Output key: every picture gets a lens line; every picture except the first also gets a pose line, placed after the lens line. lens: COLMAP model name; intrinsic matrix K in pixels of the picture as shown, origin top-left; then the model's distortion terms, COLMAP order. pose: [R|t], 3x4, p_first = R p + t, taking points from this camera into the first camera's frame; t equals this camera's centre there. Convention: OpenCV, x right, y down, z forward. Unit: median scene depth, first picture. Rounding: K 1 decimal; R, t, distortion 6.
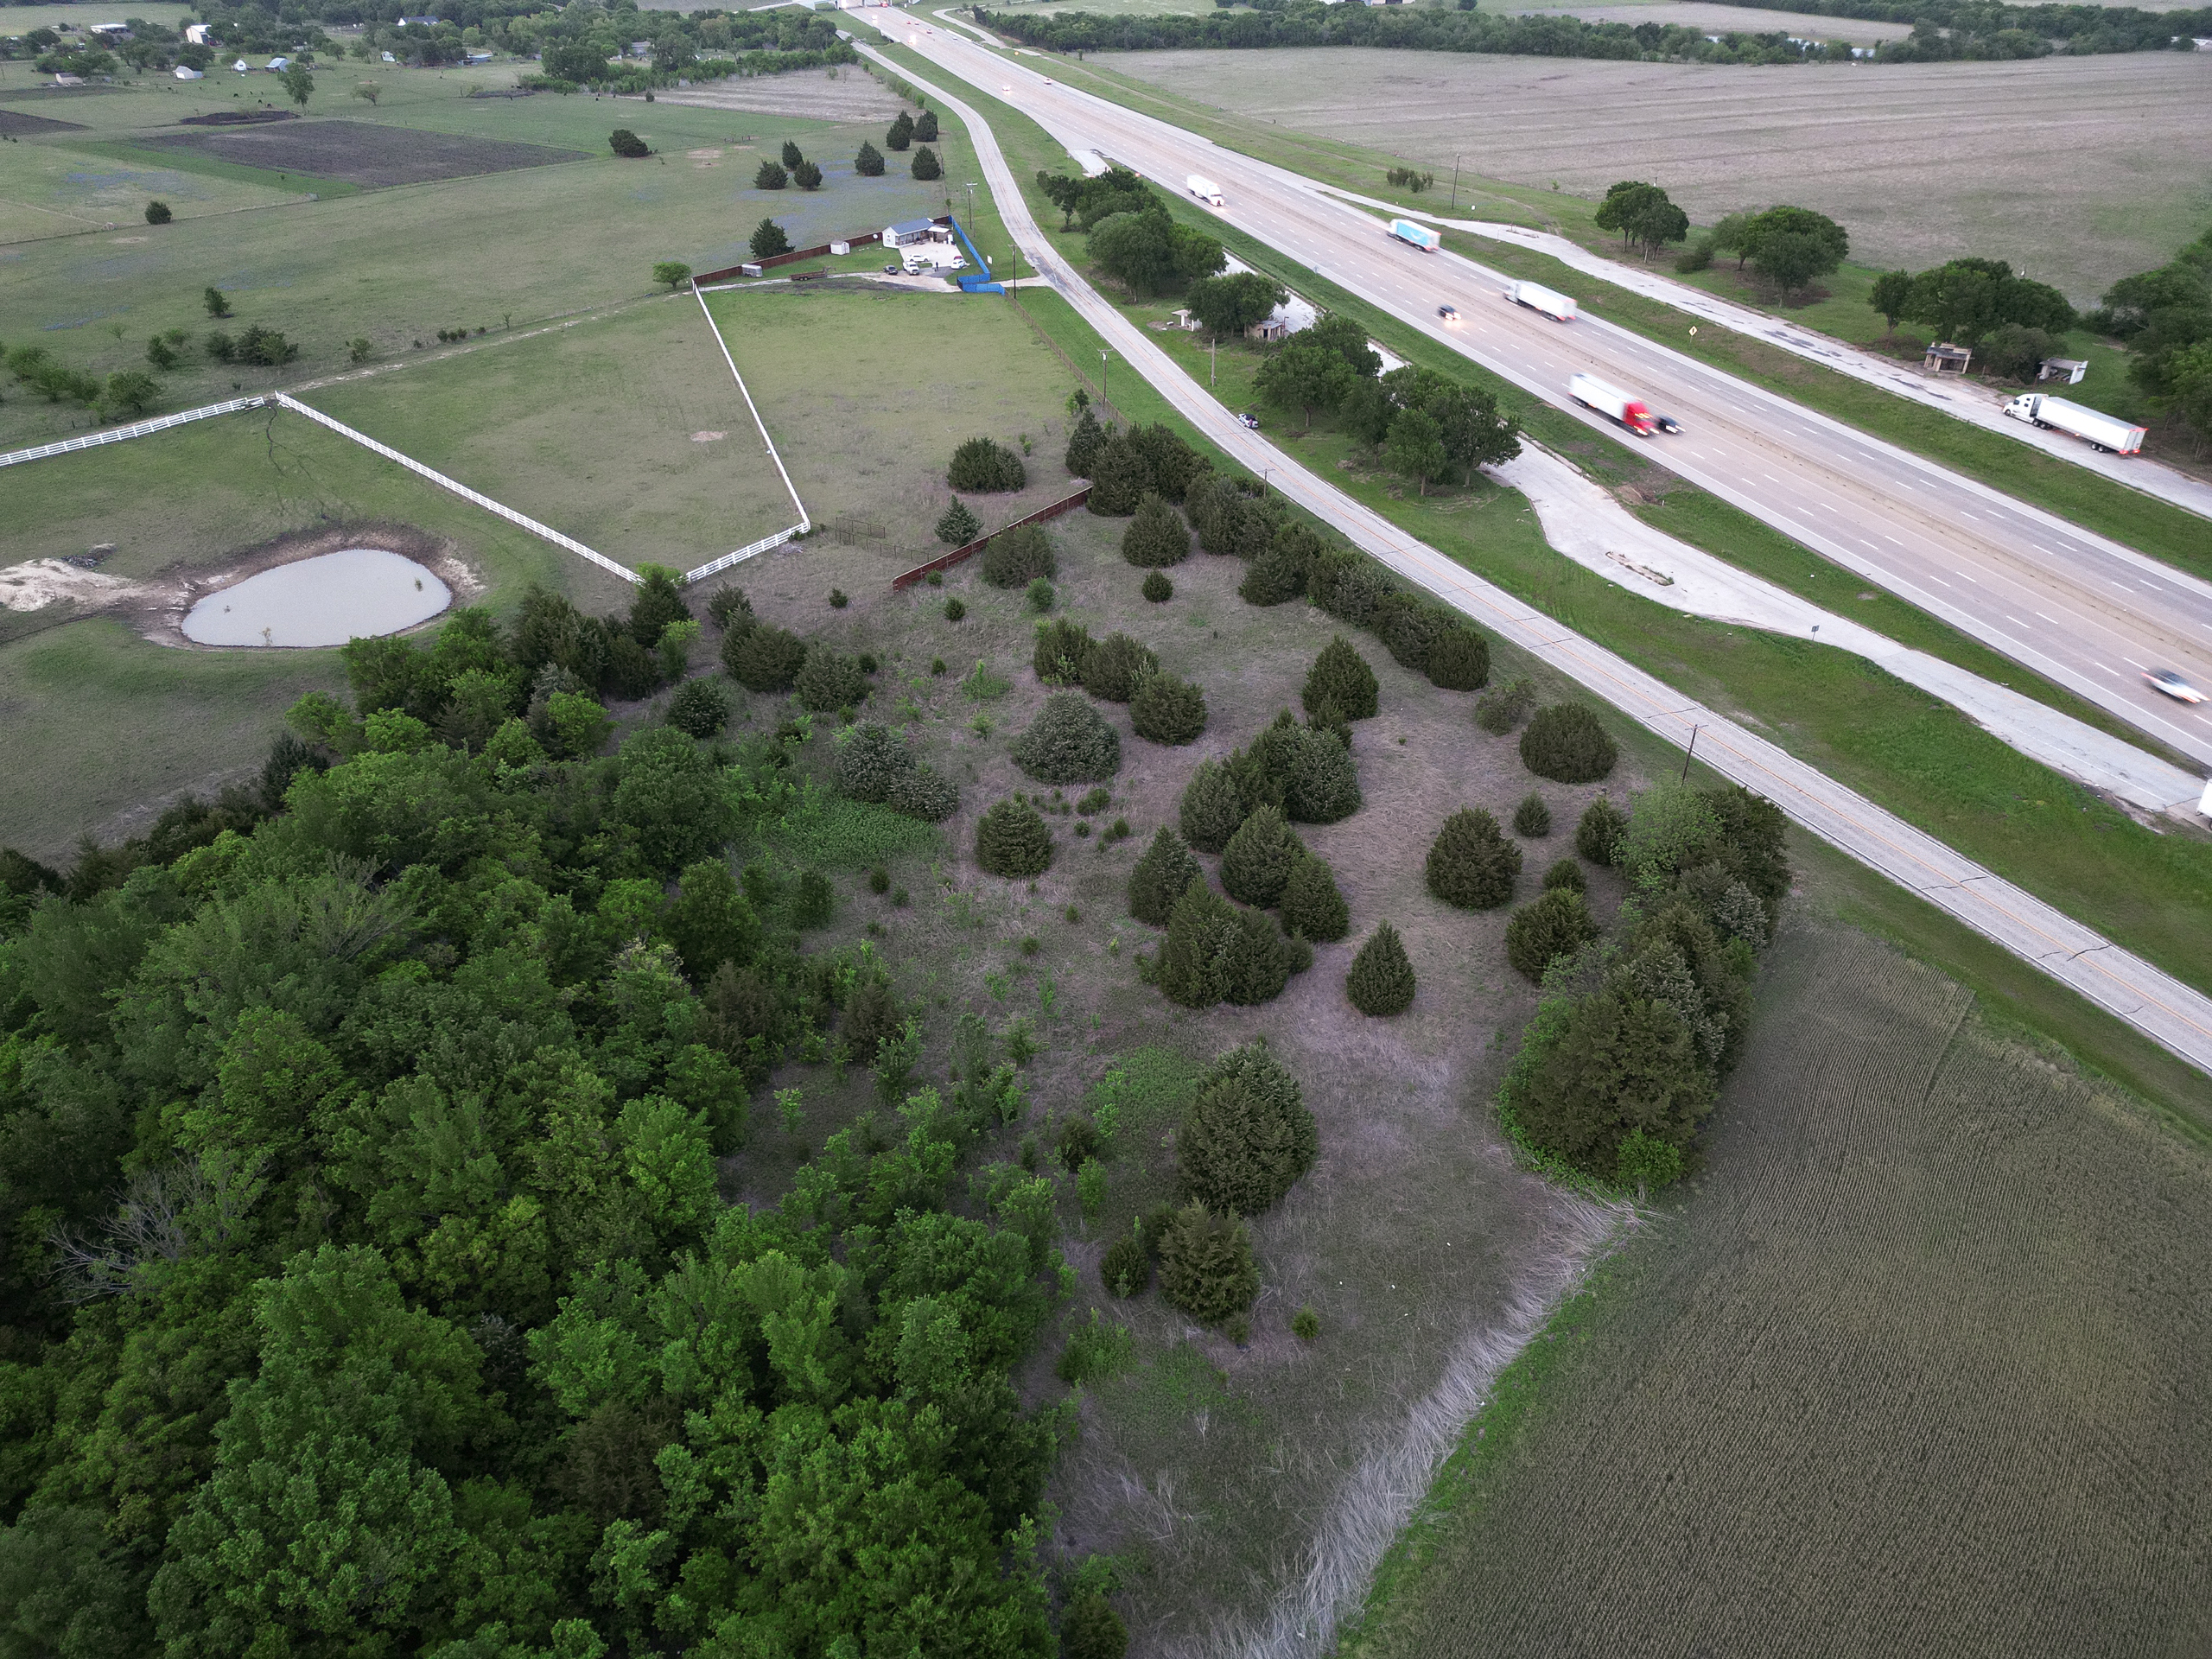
lens RADIAL K [[1533.7, 0, 1102.7], [0, 1533.7, 841.1], [0, 0, 1]] dist [0.080987, -0.078371]
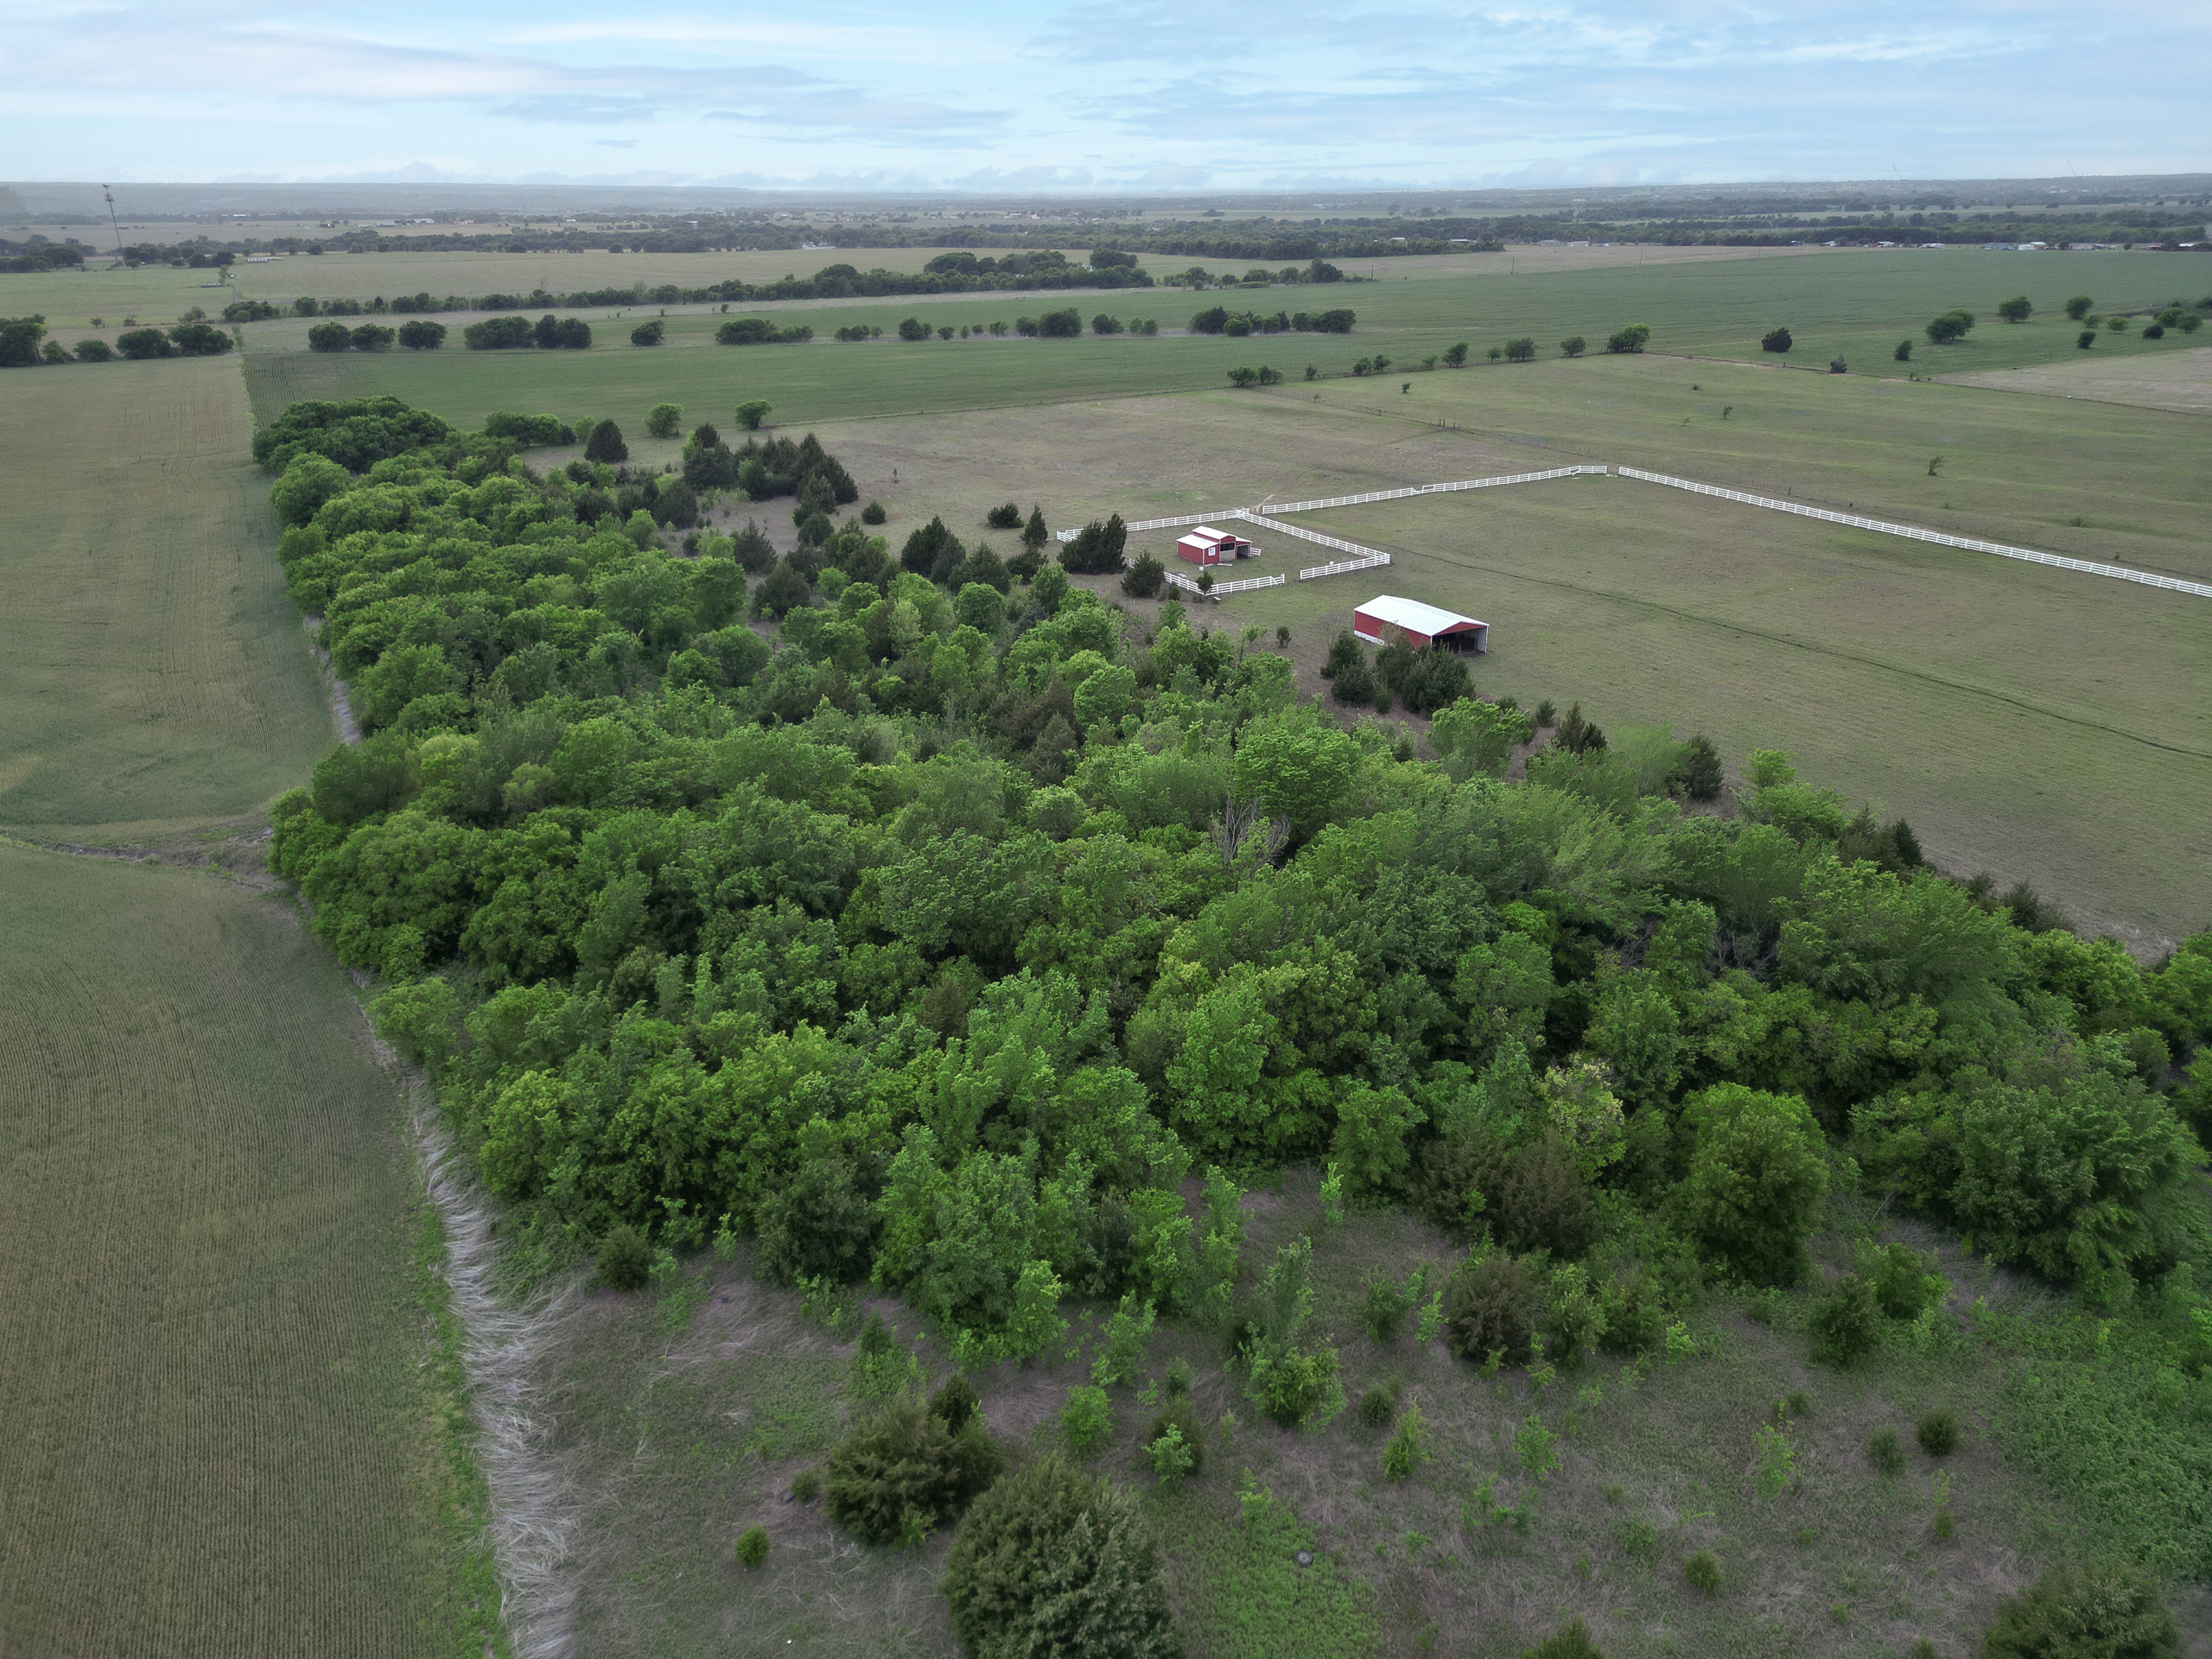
lens RADIAL K [[1533.7, 0, 1102.7], [0, 1533.7, 841.1], [0, 0, 1]] dist [0.080987, -0.078371]
pose [[-0.456221, 0.352278, -0.817167, 0.257784], [-0.459838, 0.692864, 0.555417, -0.203765], [0.761847, 0.629157, -0.154108, 0.483593]]
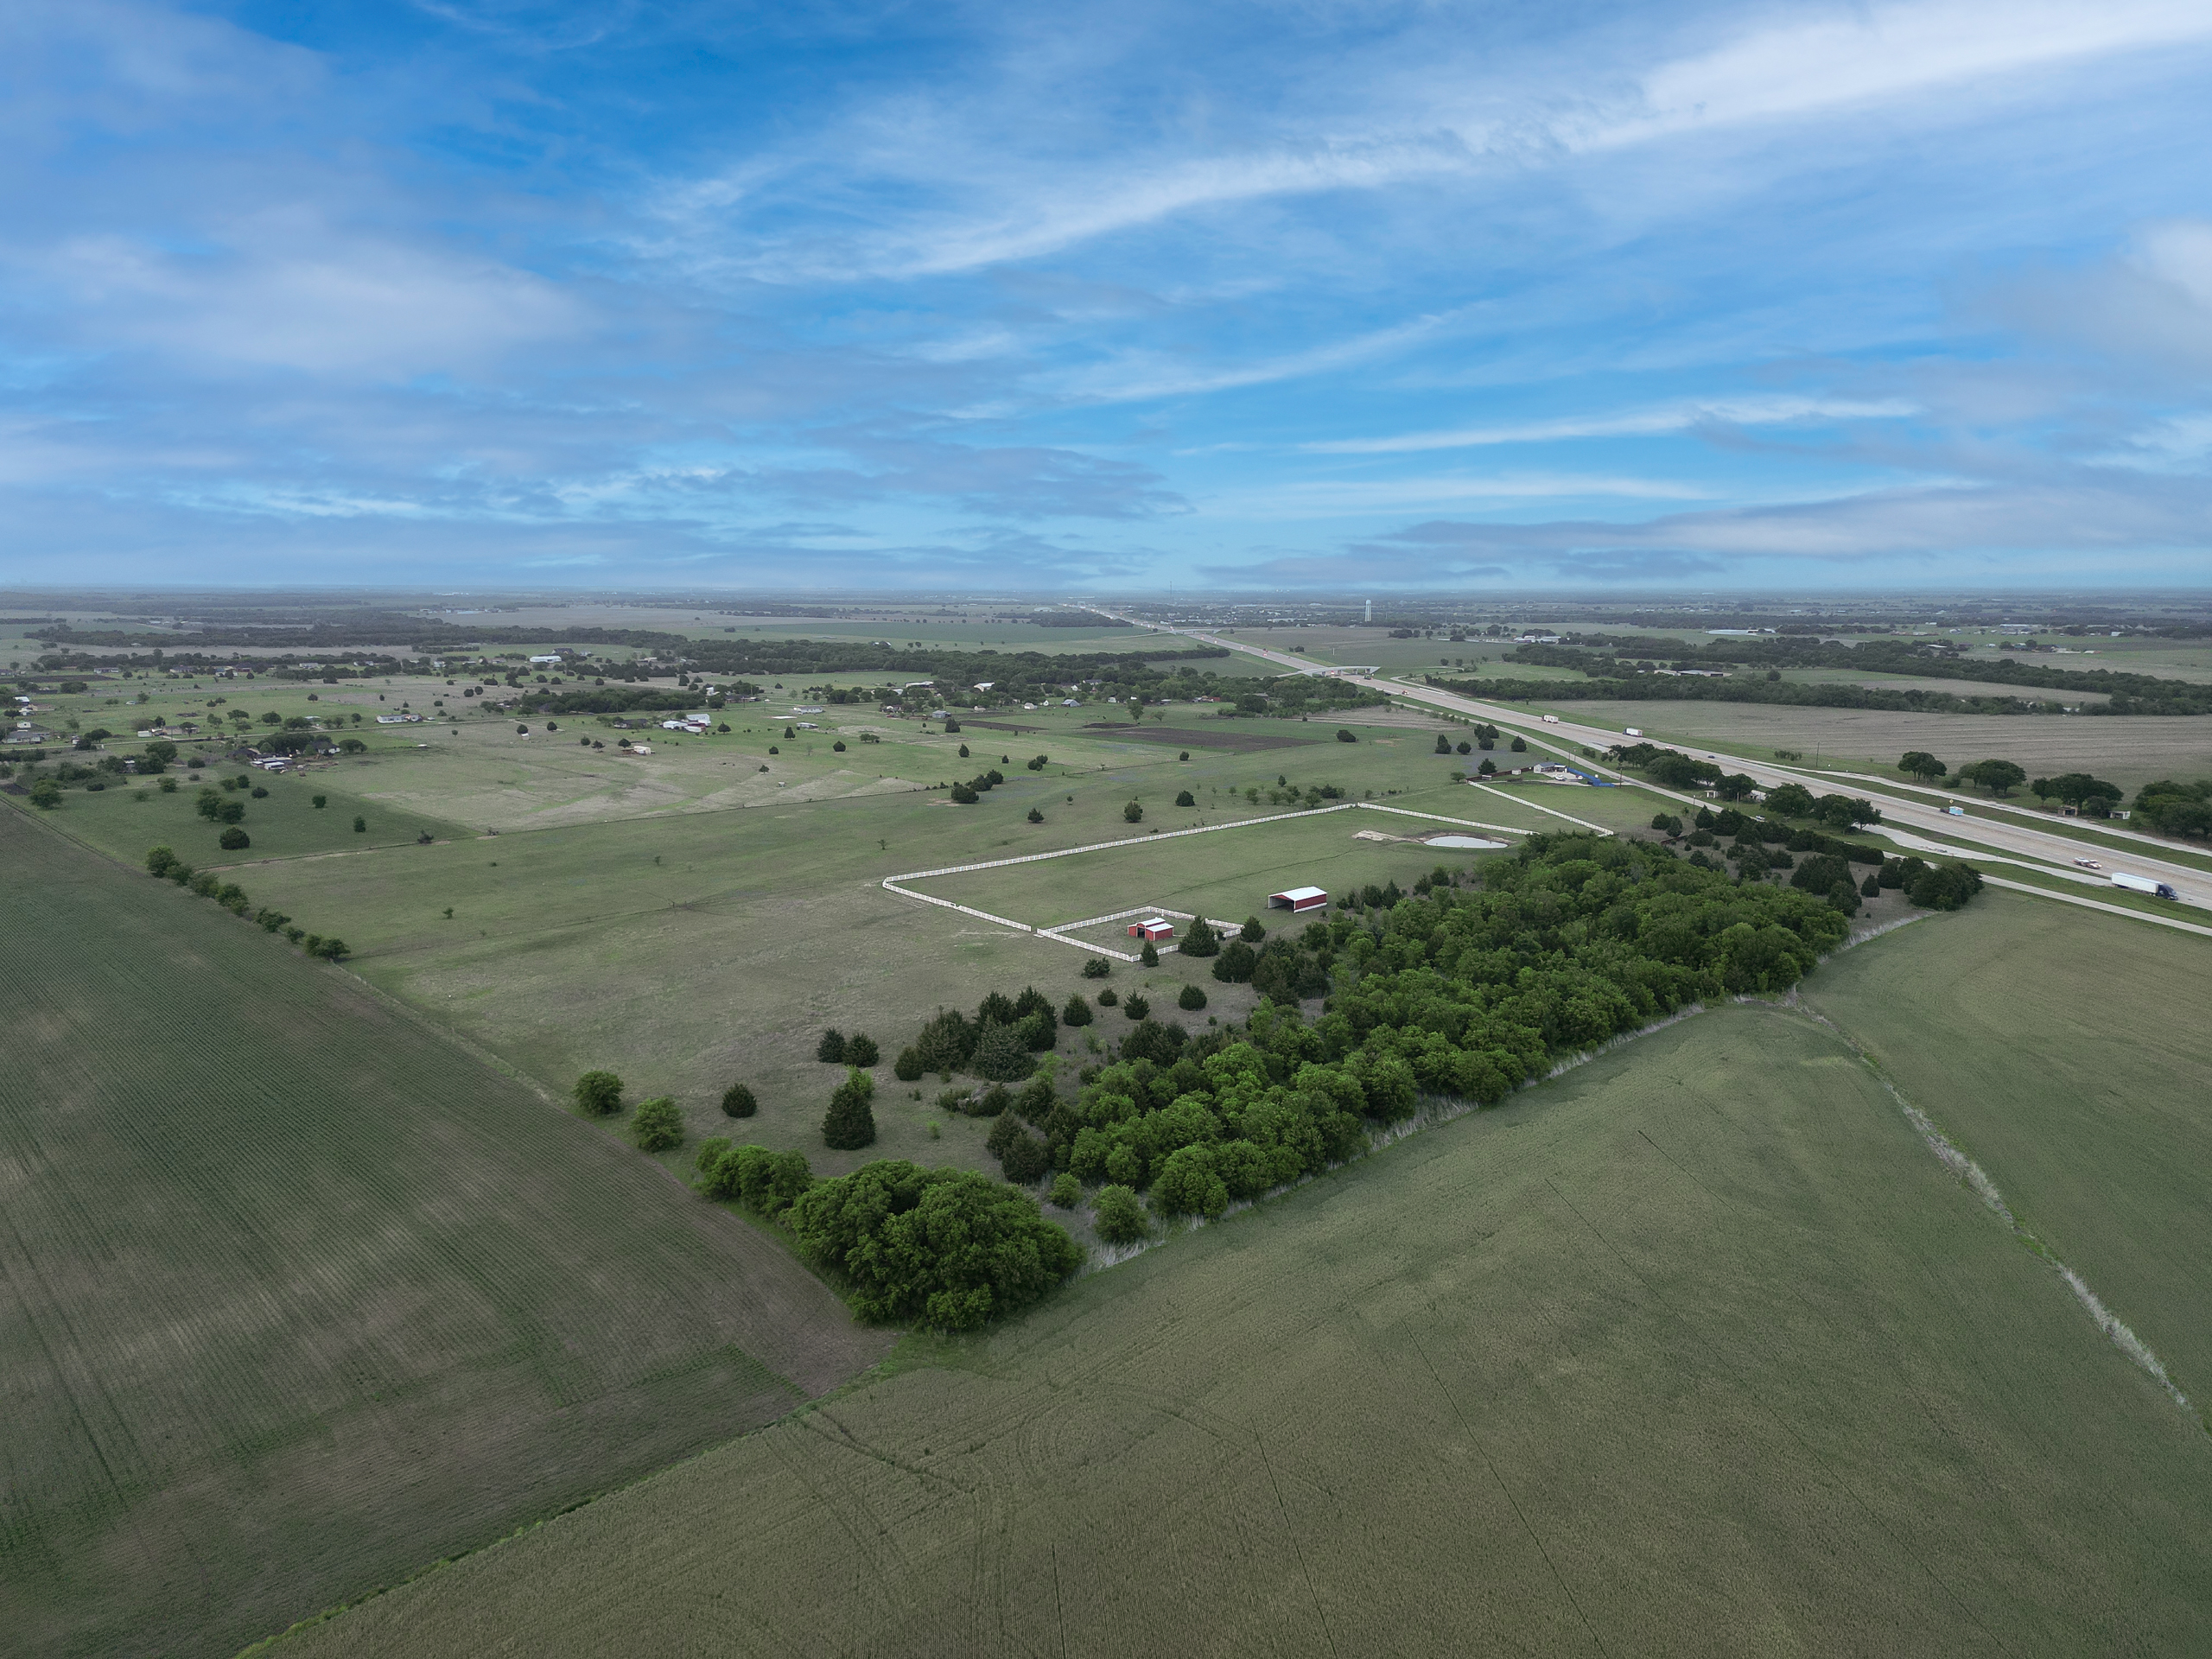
lens RADIAL K [[1533.7, 0, 1102.7], [0, 1533.7, 841.1], [0, 0, 1]] dist [0.080987, -0.078371]
pose [[0.984341, 0.030736, -0.173574, -0.649634], [-0.093493, 0.925804, -0.366260, 0.984524], [0.149439, 0.376753, 0.914180, -1.823461]]
